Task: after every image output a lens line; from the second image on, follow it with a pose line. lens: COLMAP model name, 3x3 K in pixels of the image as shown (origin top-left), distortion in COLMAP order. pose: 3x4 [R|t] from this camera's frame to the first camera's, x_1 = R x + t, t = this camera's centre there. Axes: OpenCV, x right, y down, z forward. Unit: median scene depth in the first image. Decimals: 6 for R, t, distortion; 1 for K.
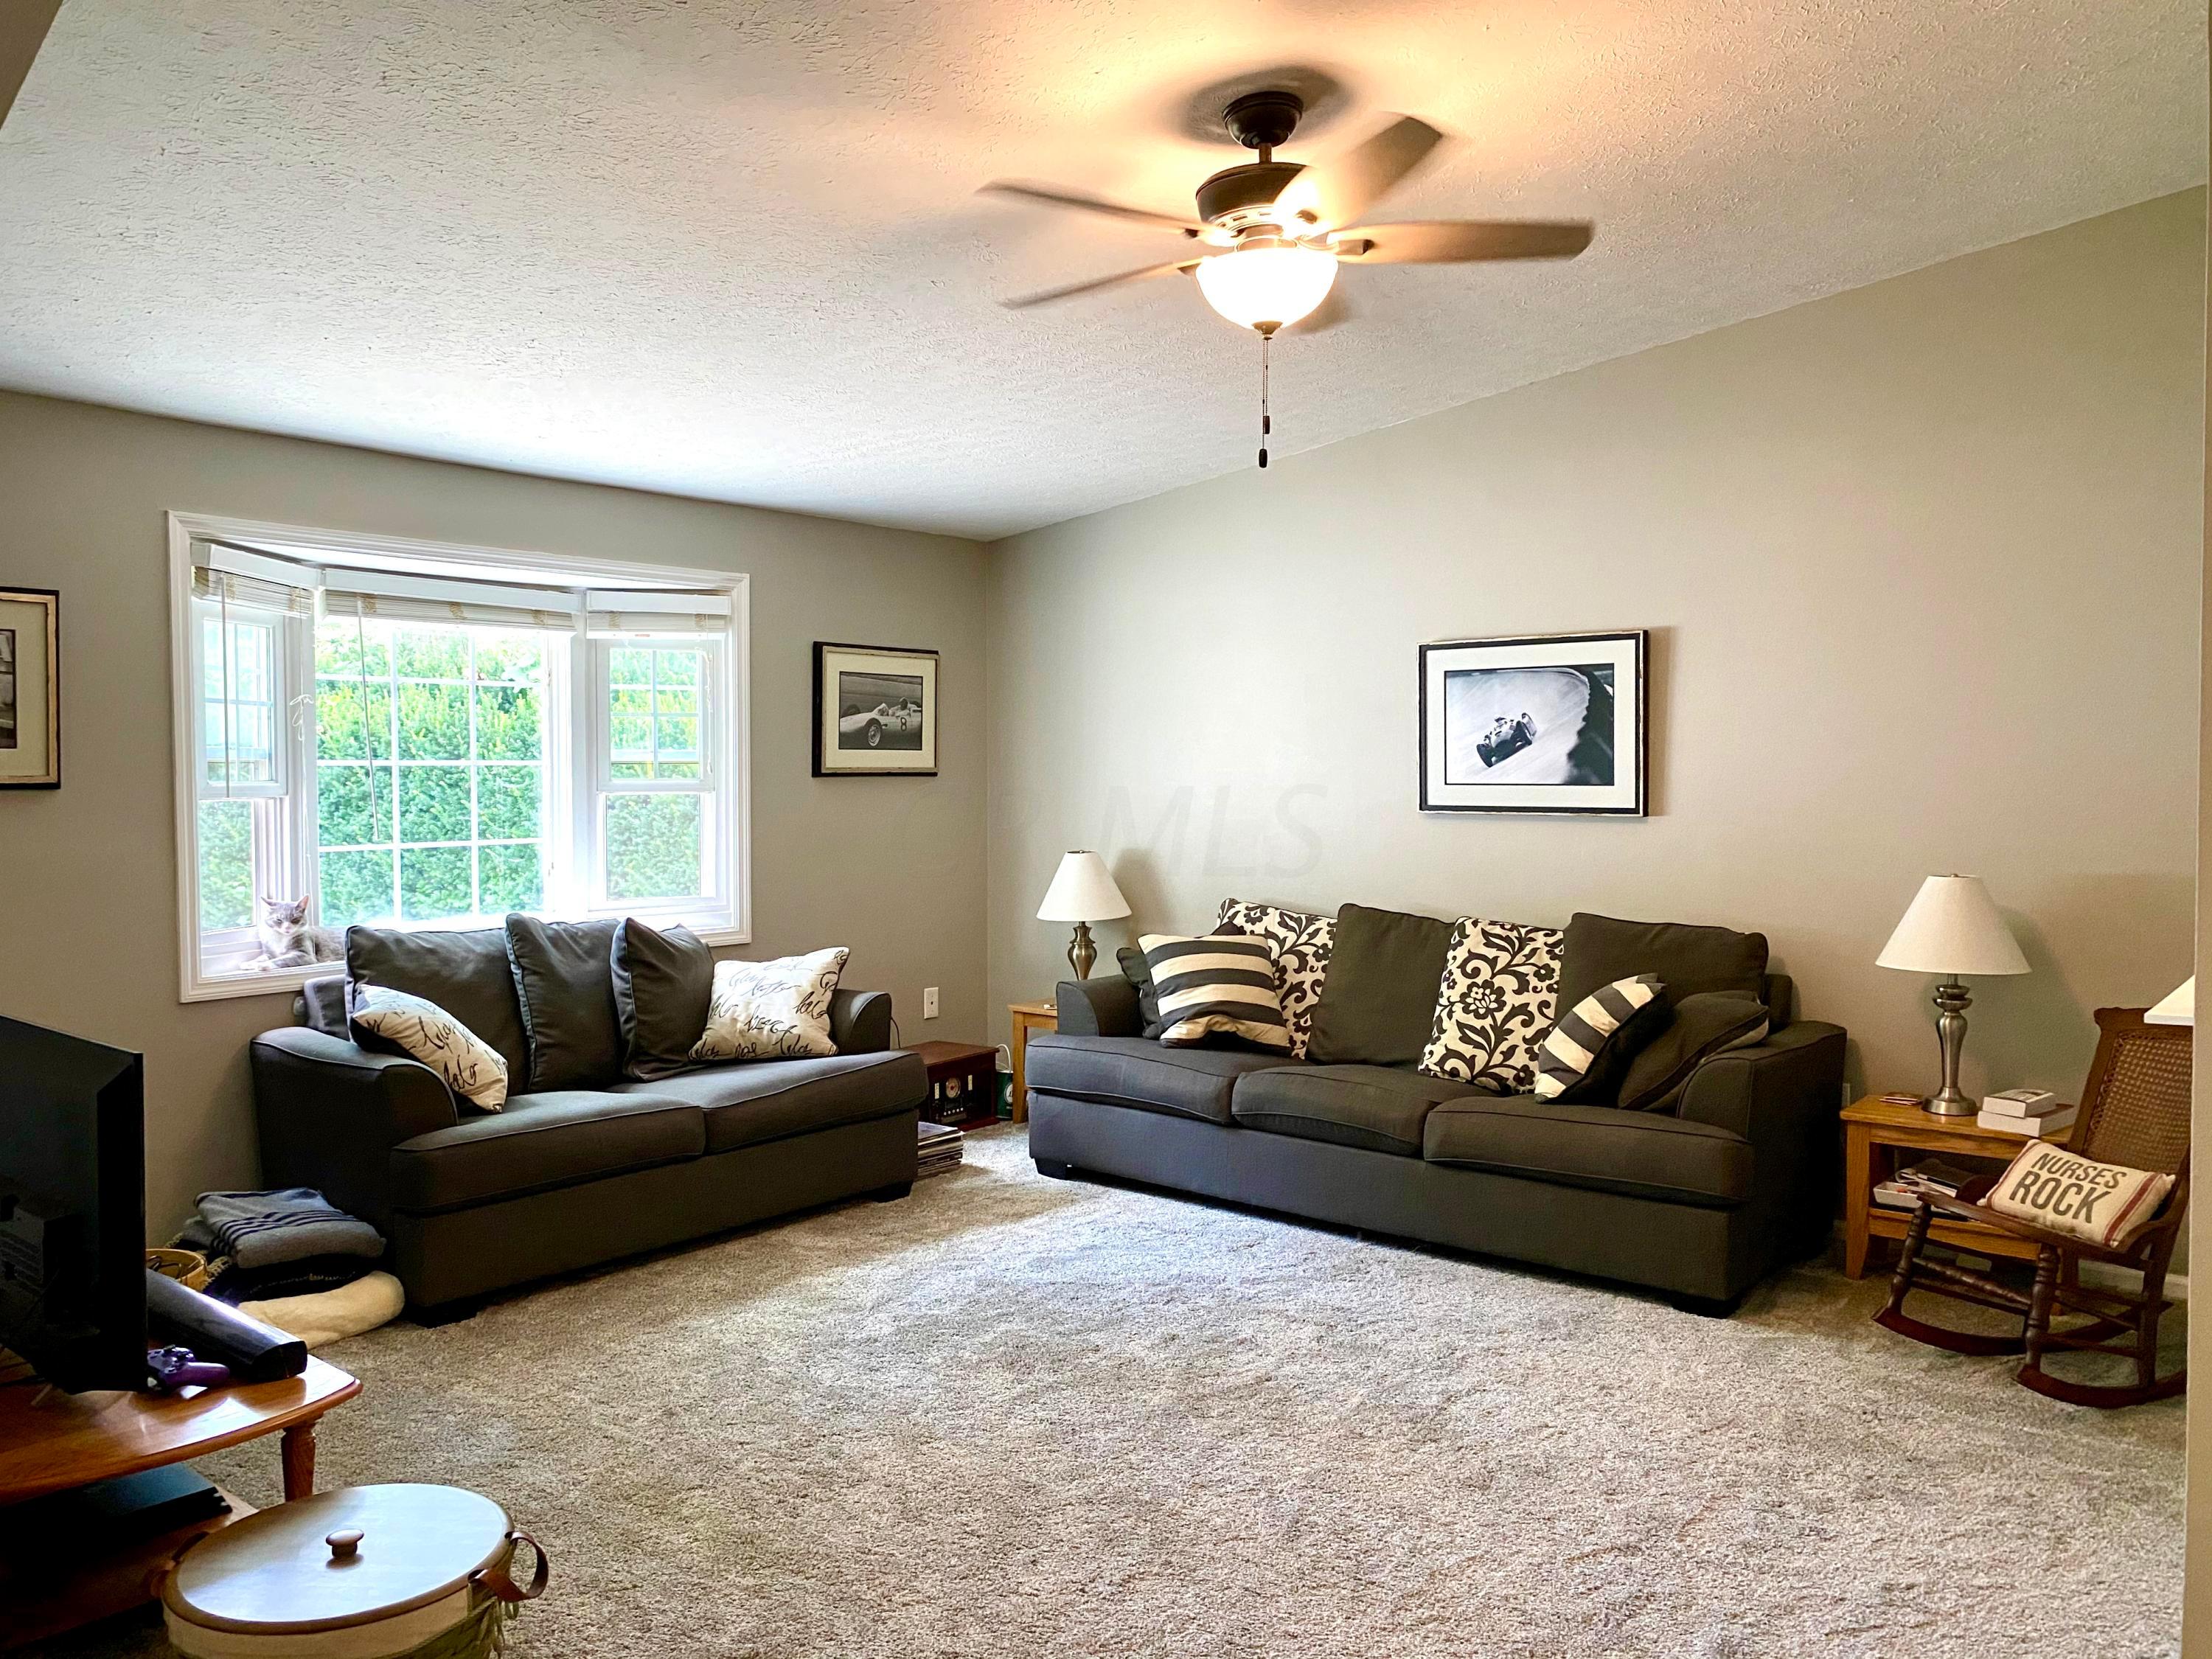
lens RADIAL K [[1695.2, 0, 1106.0], [0, 1695.2, 829.5], [0, 0, 1]] dist [0.002520, 0.000321]
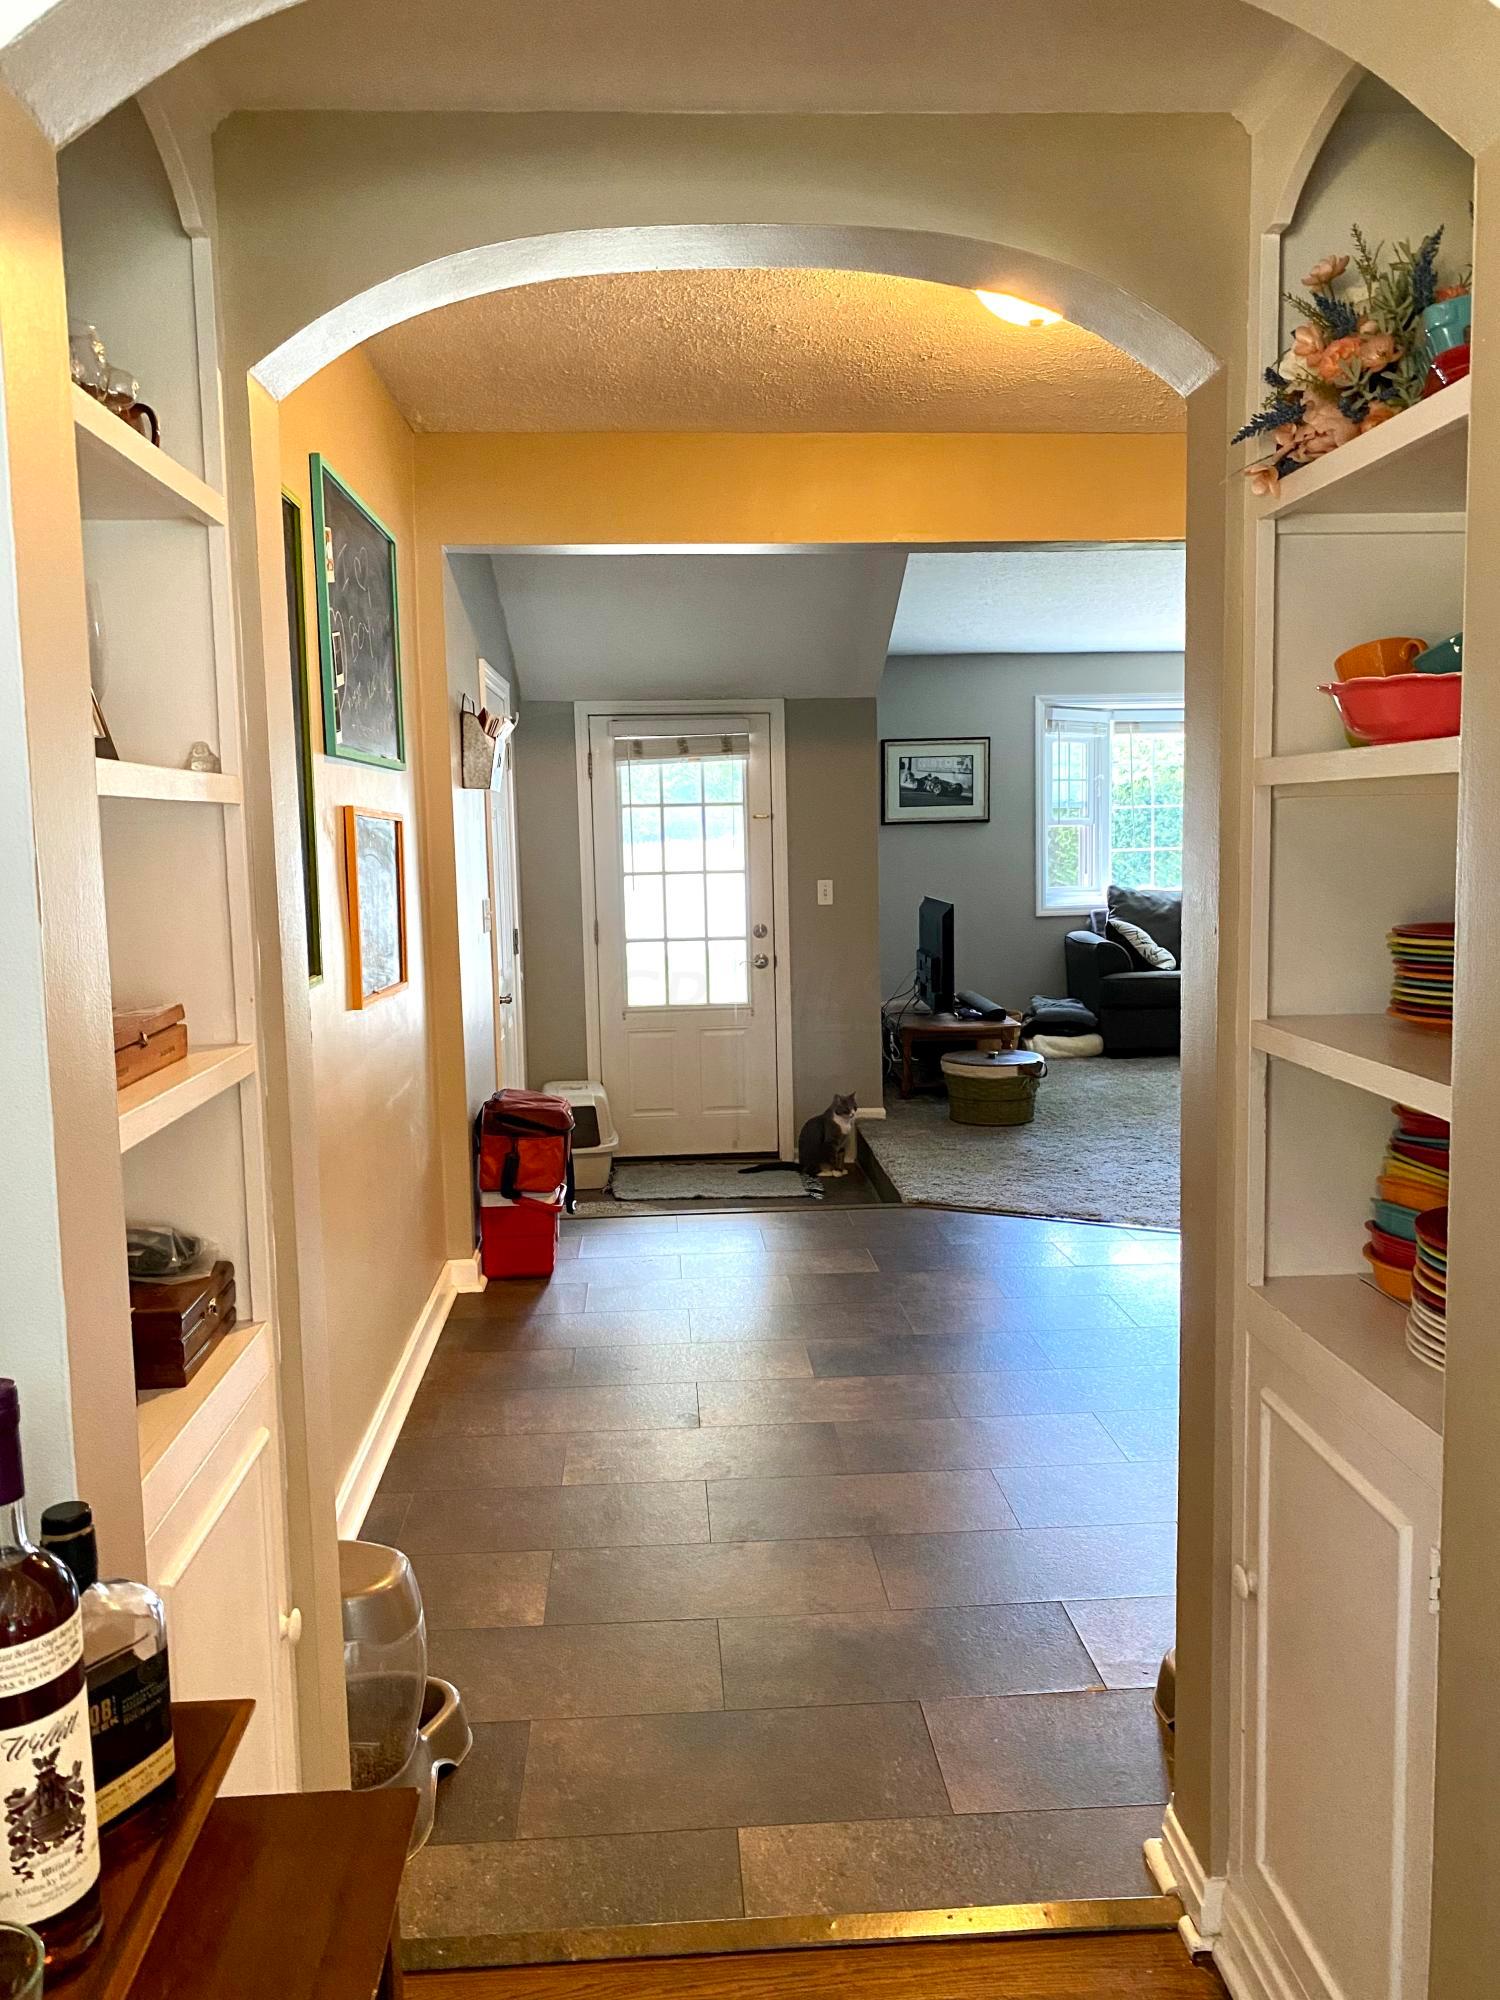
lens RADIAL K [[1532.8, 0, 750.0], [0, 1532.8, 1000.0], [0, 0, 1]] dist [0.002520, 0.000321]
pose [[0.671644, 0.057734, -0.738621, 0.681491], [0.003261, 0.996719, 0.080873, 0.044943], [0.740867, -0.056726, 0.669252, -0.623441]]
